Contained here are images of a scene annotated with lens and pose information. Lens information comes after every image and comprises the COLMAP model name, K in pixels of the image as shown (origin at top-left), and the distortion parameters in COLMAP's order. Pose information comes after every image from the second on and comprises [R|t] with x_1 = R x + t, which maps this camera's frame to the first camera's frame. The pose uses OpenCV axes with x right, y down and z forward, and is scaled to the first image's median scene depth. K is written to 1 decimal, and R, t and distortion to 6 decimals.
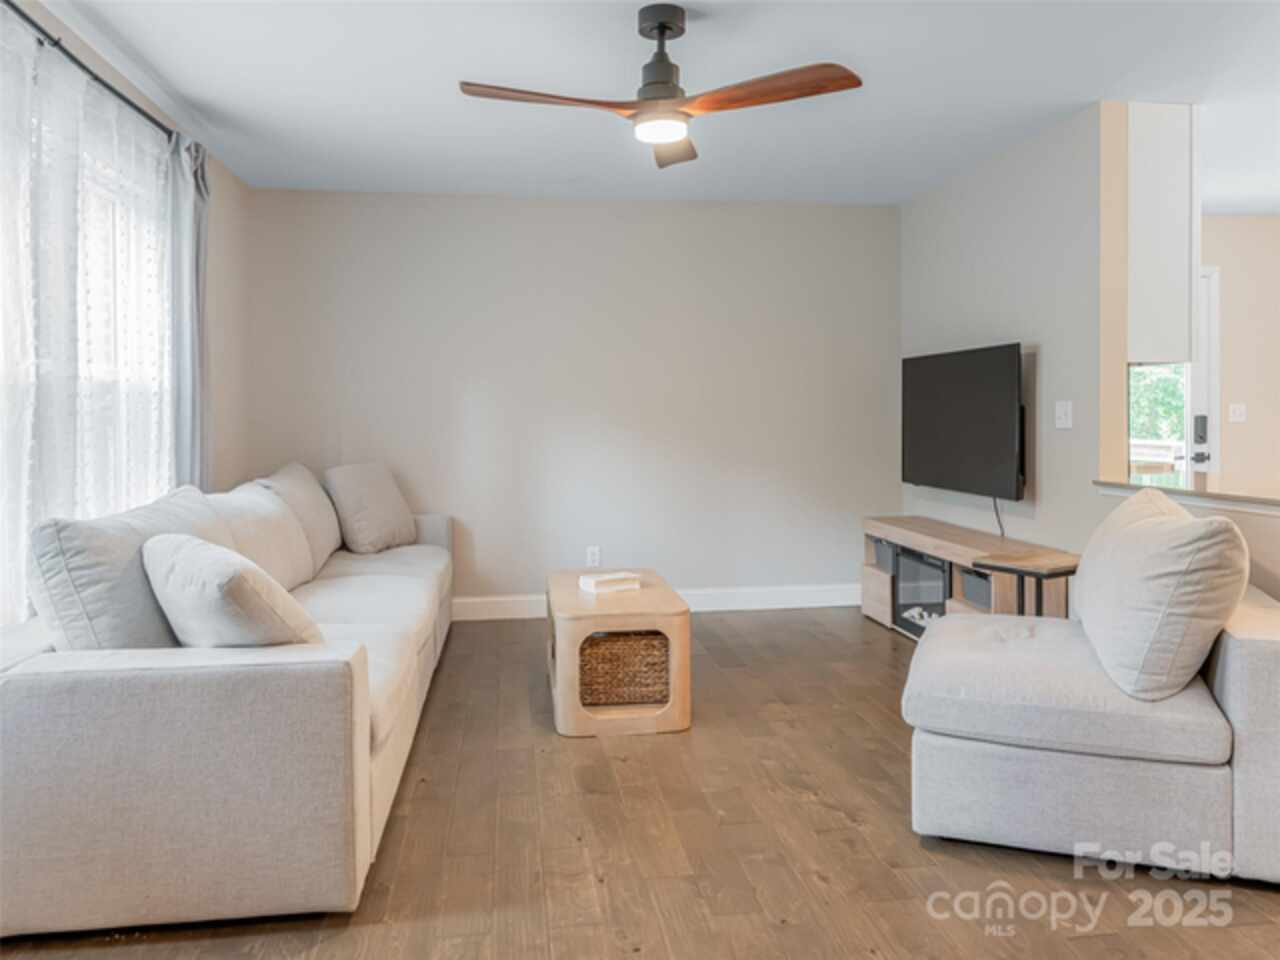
lens RADIAL K [[944.6, 0, 640.3], [0, 944.6, 427.5], [0, 0, 1]] dist [0.007535, 0.002064]
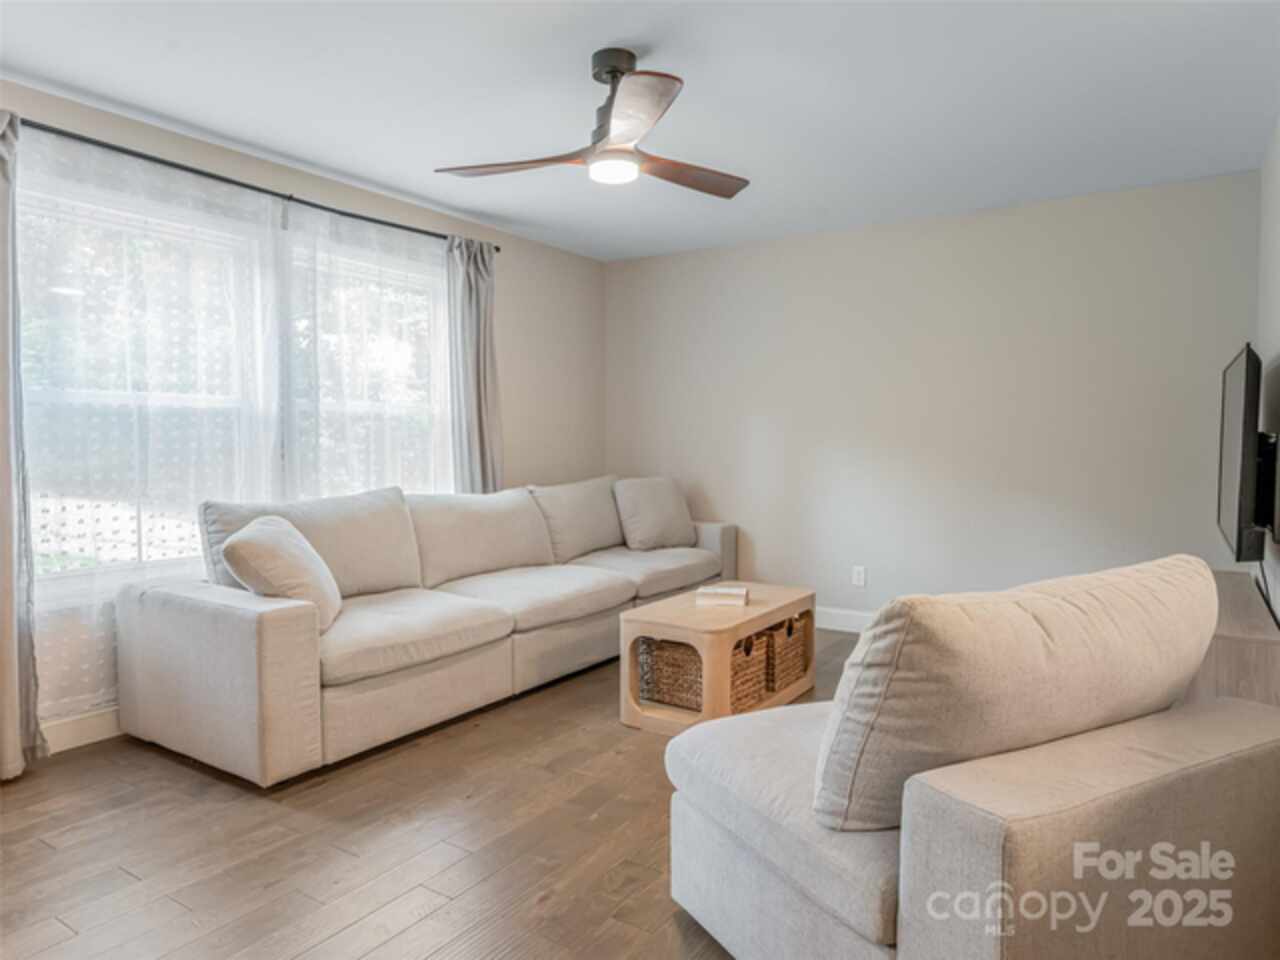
lens RADIAL K [[810.5, 0, 640.0], [0, 810.5, 480.0], [0, 0, 1]] dist [0.003993, 0.000447]
pose [[0.753378, 0.038788, -0.656442, 0.564446], [-0.011963, 0.998902, 0.045293, -0.007948], [0.657479, -0.026269, 0.753015, 0.290271]]
